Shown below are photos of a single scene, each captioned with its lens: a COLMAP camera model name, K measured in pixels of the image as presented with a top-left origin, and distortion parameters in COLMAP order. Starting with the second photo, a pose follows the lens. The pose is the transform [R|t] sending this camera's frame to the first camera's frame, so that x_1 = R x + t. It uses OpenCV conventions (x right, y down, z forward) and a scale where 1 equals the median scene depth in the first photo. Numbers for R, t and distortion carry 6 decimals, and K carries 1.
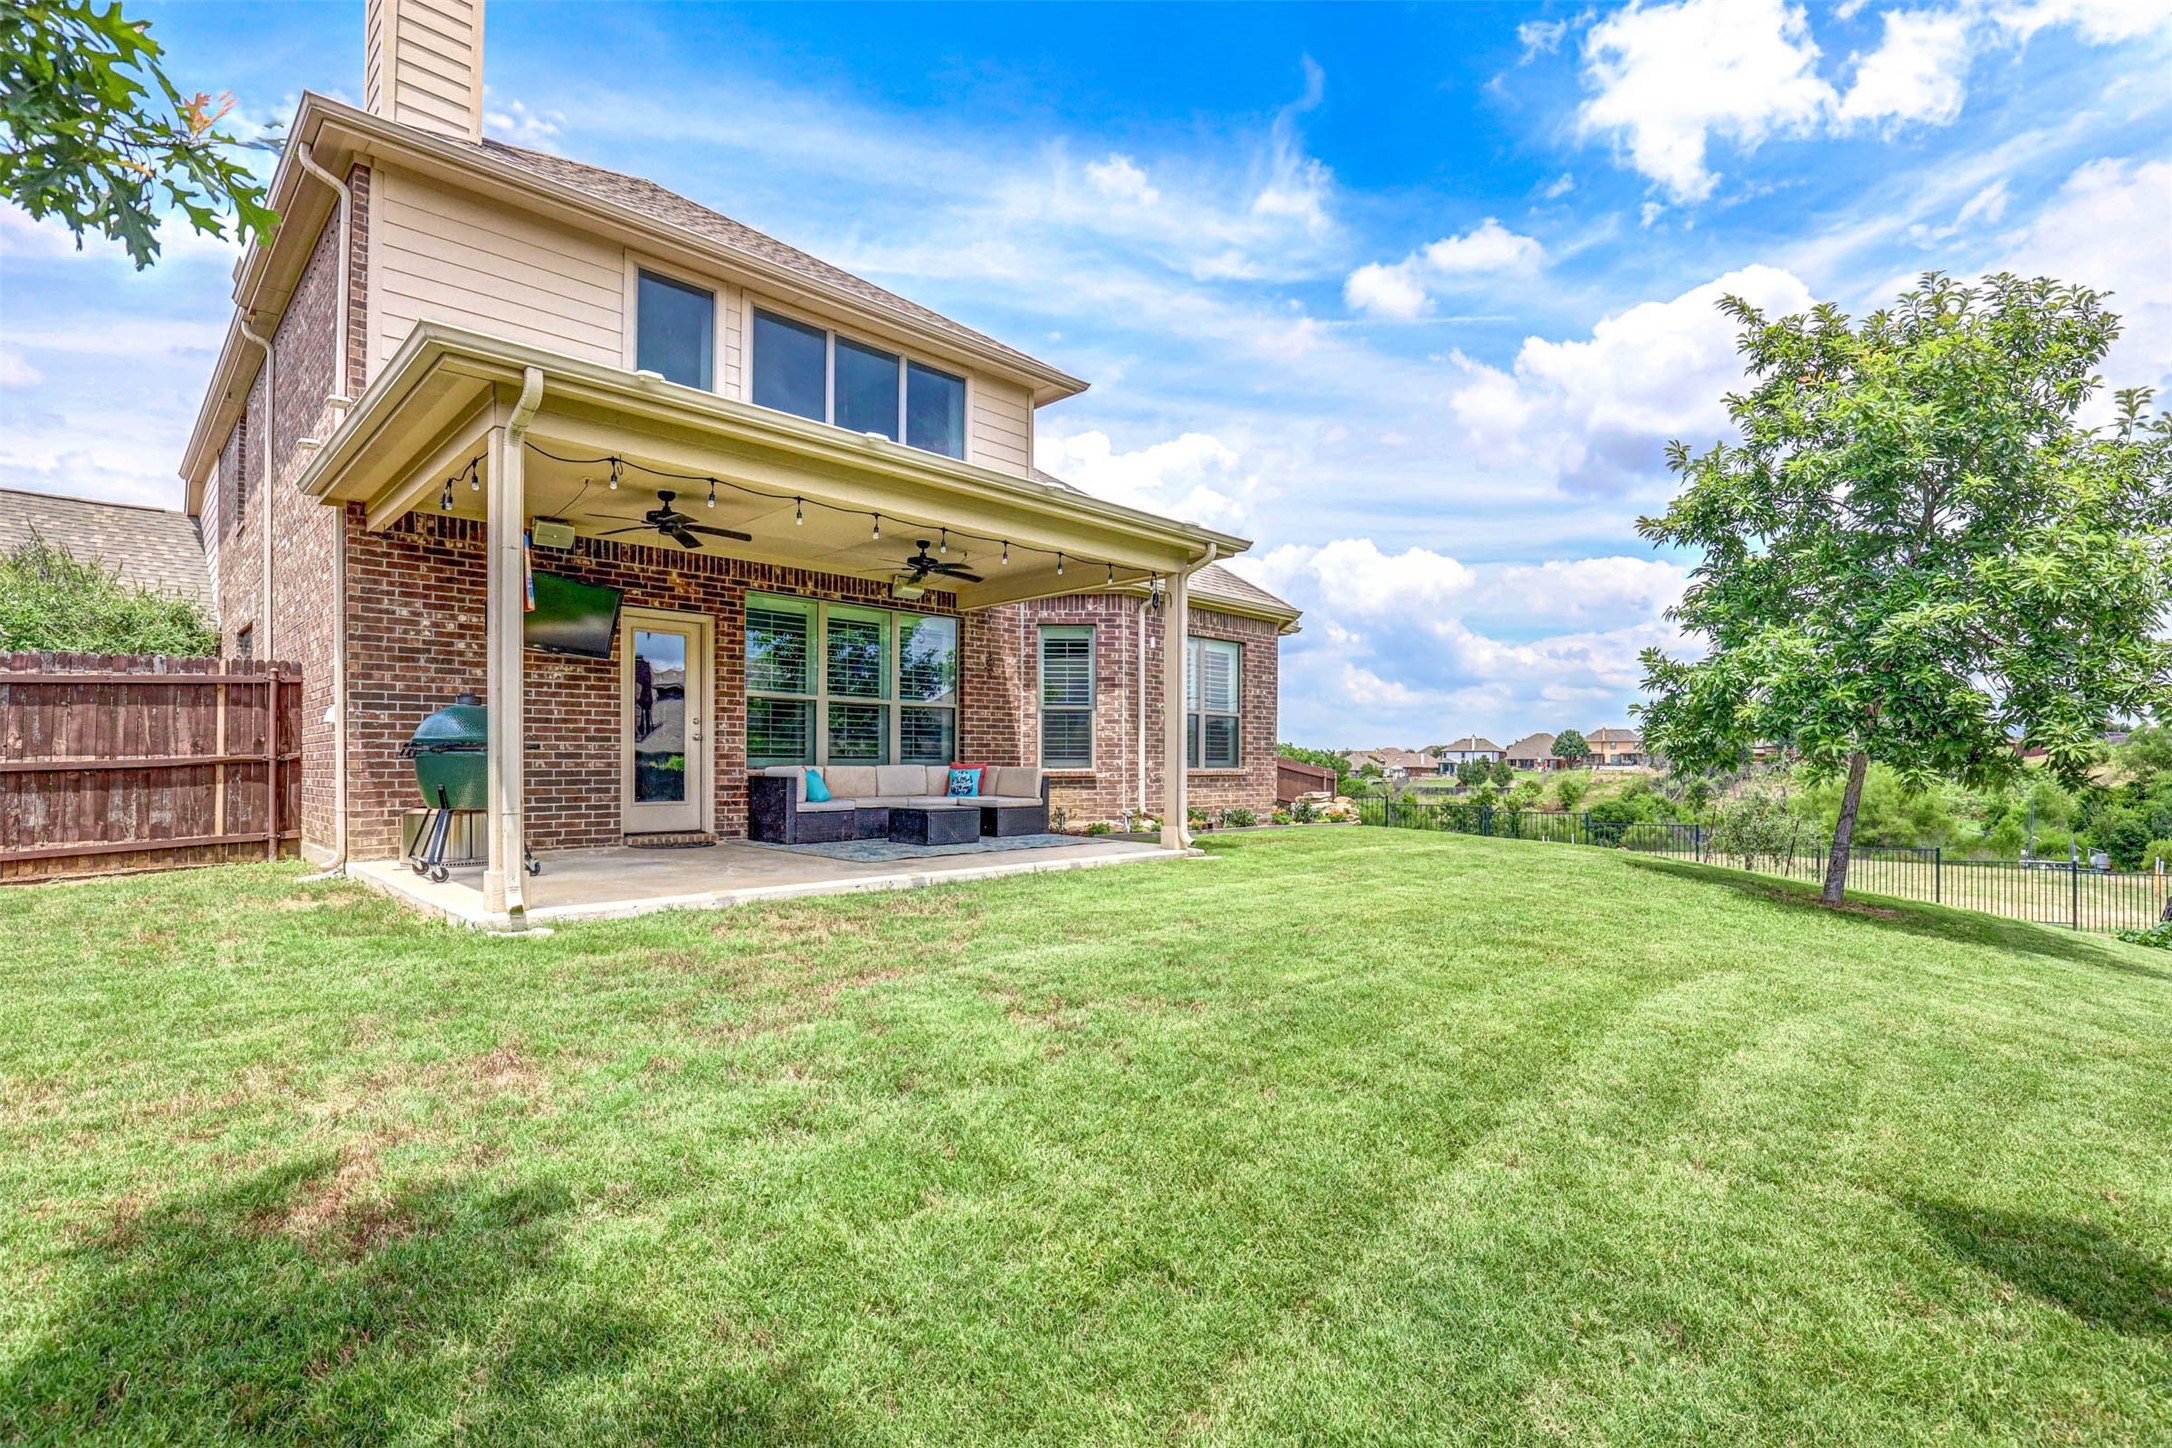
lens RADIAL K [[1015.6, 0, 1087.1], [0, 1015.6, 773.5], [0, 0, 1]] dist [-0.030814, -0.000086]
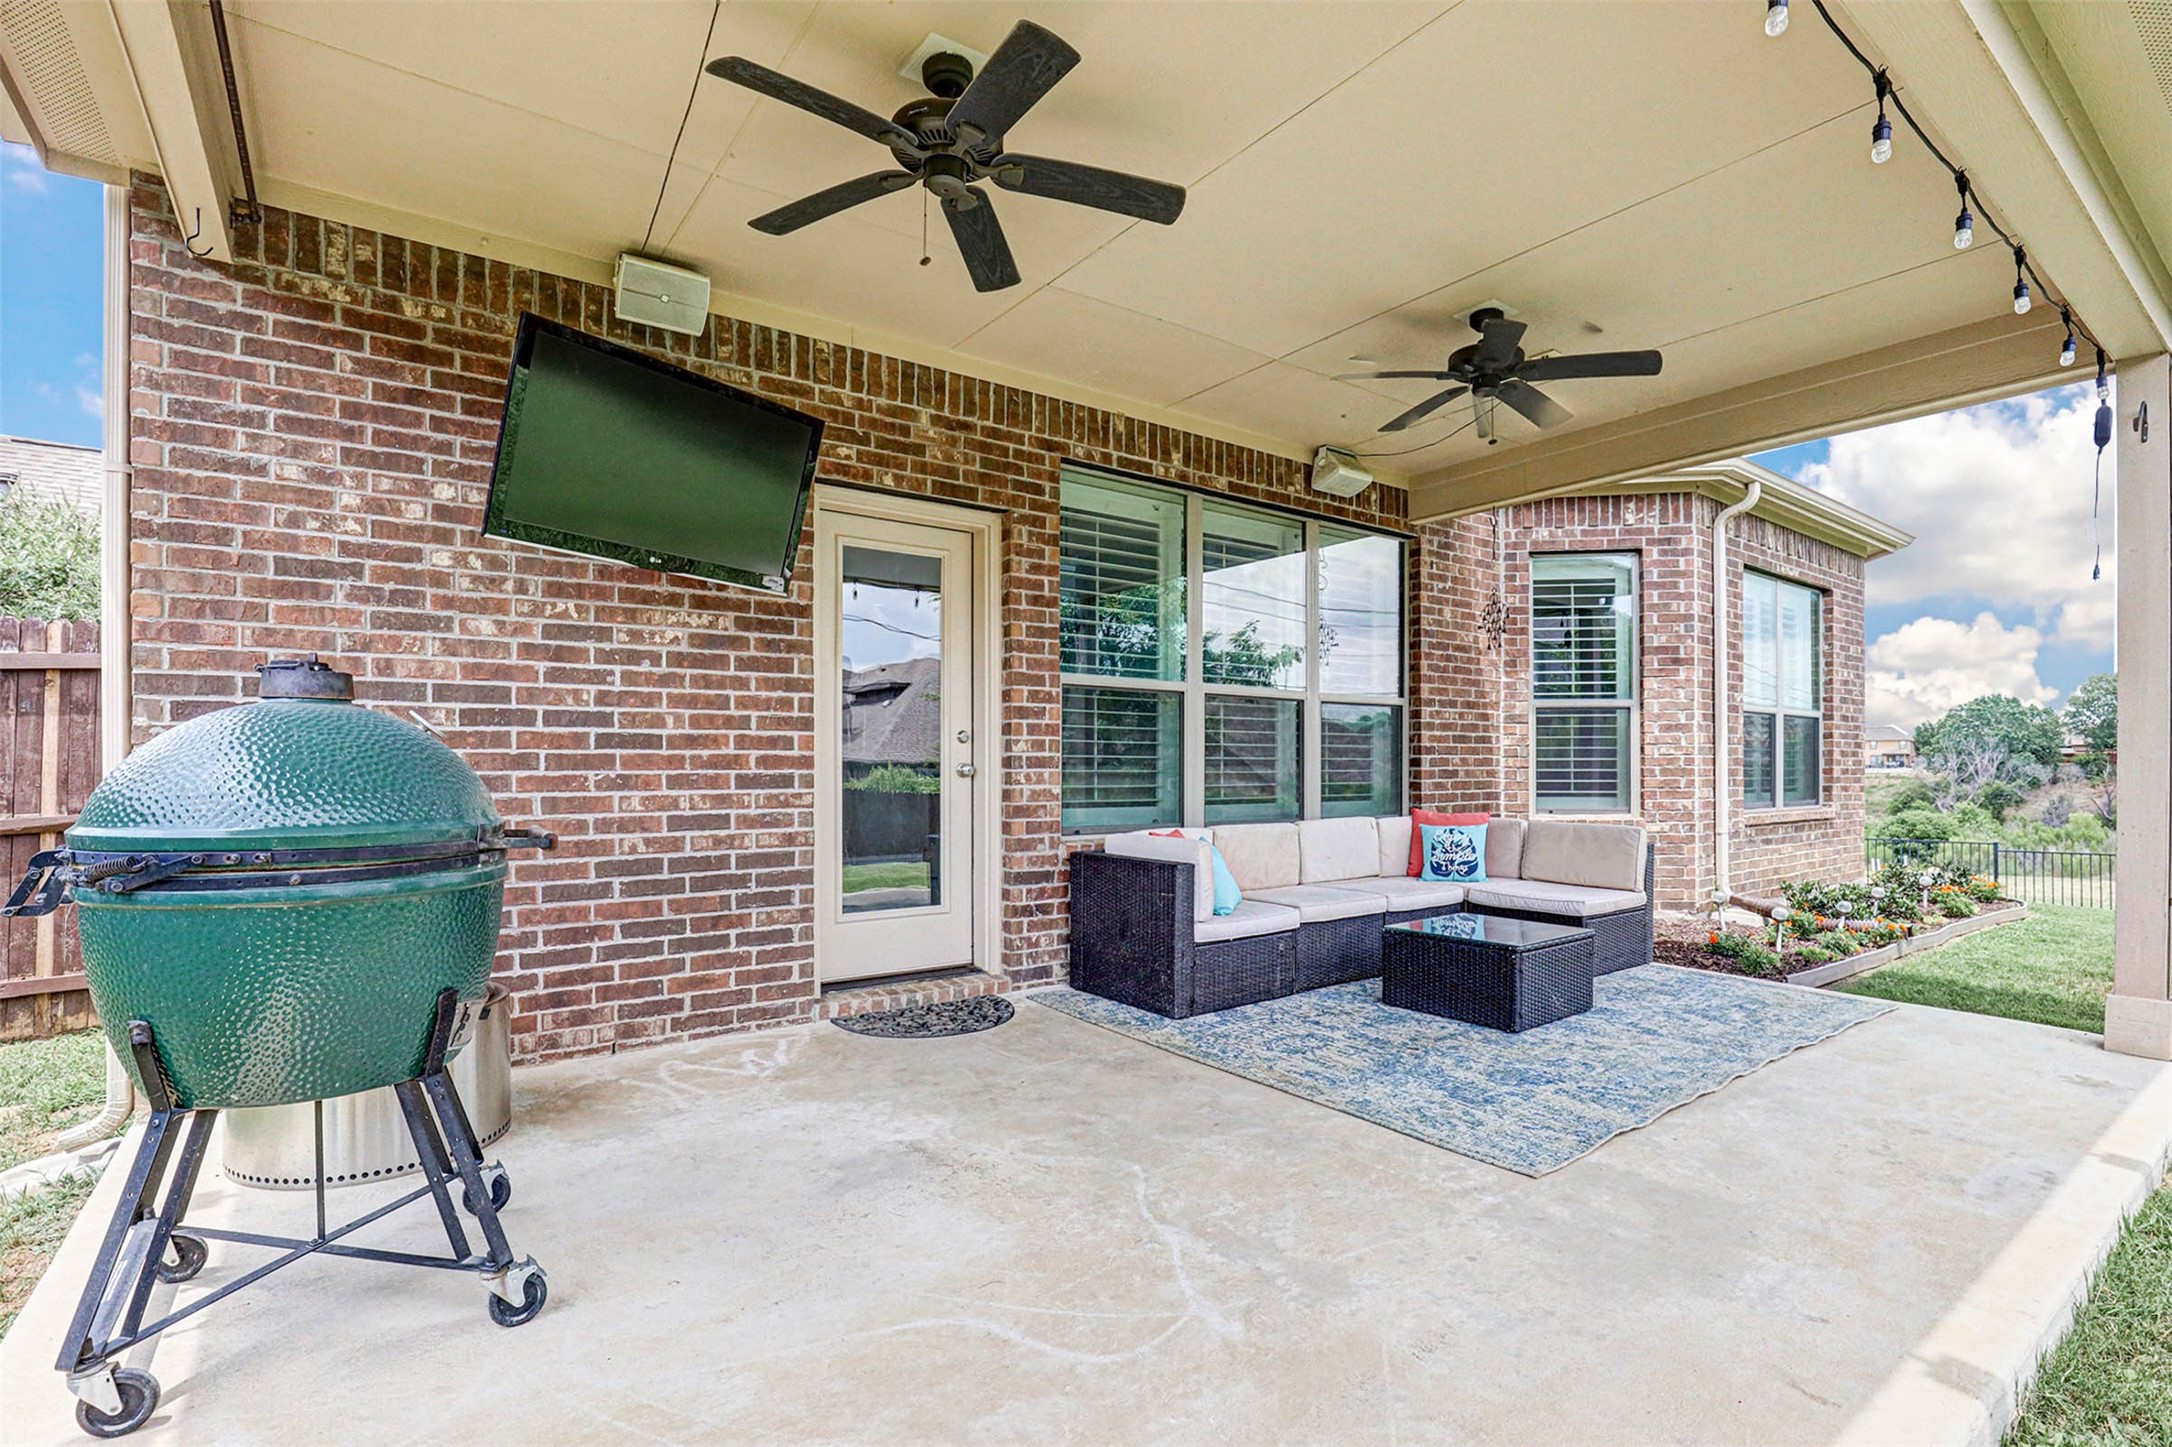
lens RADIAL K [[1015.6, 0, 1087.1], [0, 1015.6, 773.0], [0, 0, 1]] dist [-0.030814, -0.000086]
pose [[0.986594, -0.001139, -0.163192, -0.261486], [0.000794, 0.999997, -0.002178, -0.035007], [0.163194, 0.002019, 0.986592, 0.559443]]
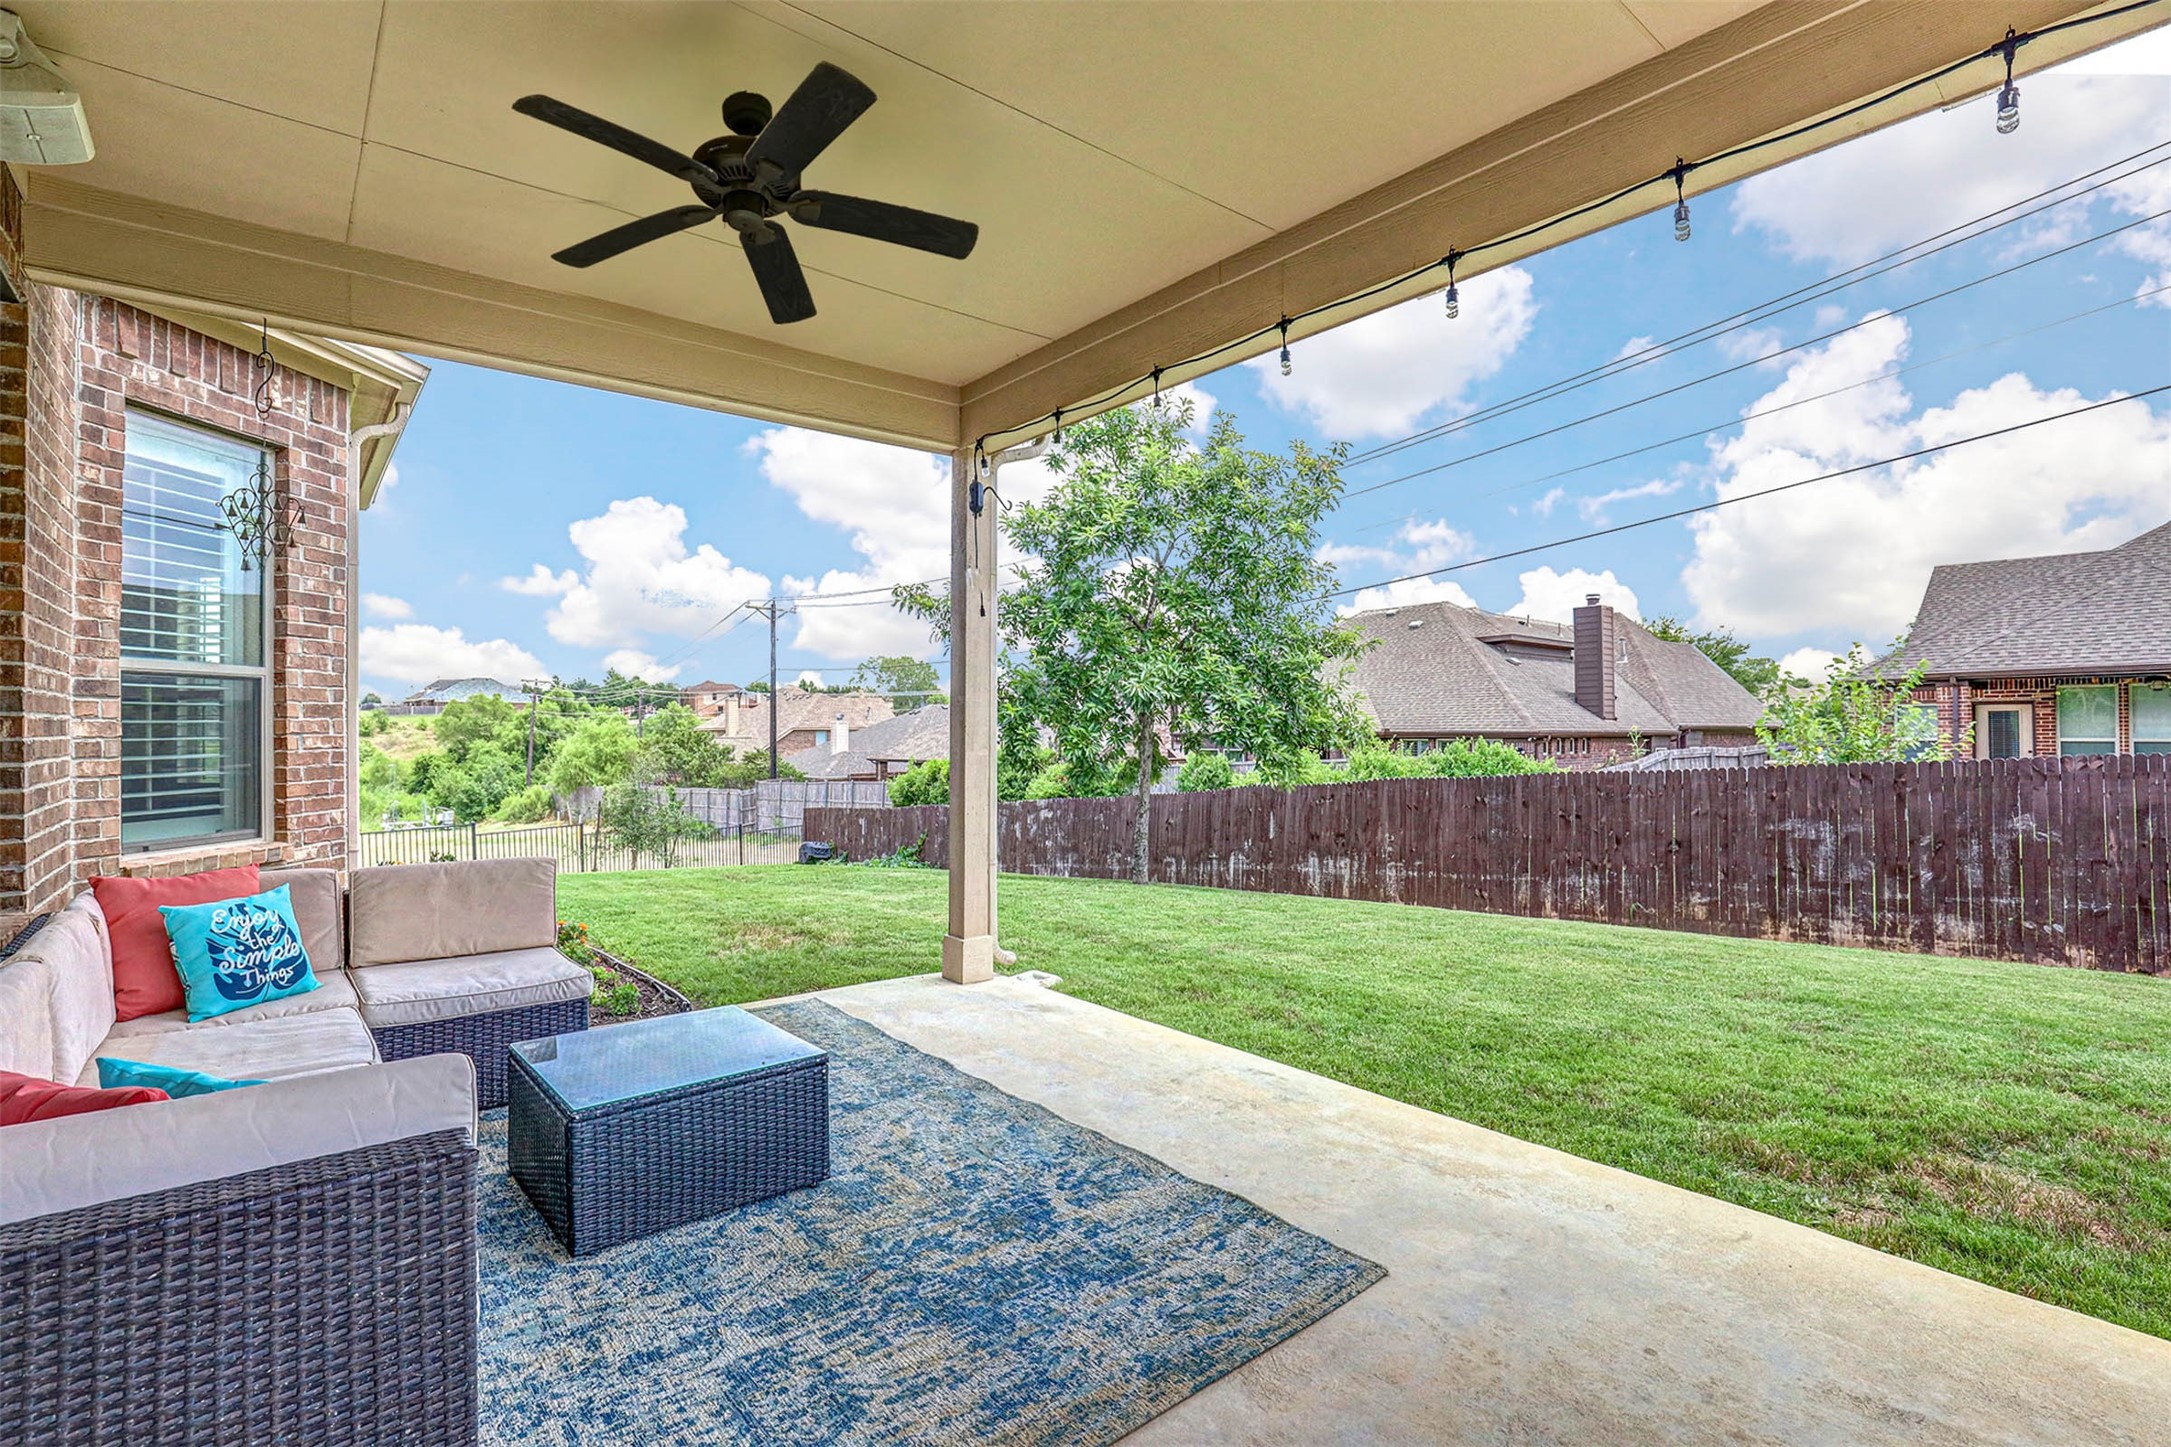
lens RADIAL K [[1006.3, 0, 1085.3], [0, 1006.3, 738.1], [0, 0, 1]] dist [-0.034298, 0.000339]
pose [[0.097639, -0.011617, 0.995154, -0.425399], [0.012757, 0.999864, 0.010421, -0.054907], [-0.995140, 0.011677, 0.097774, 0.897923]]
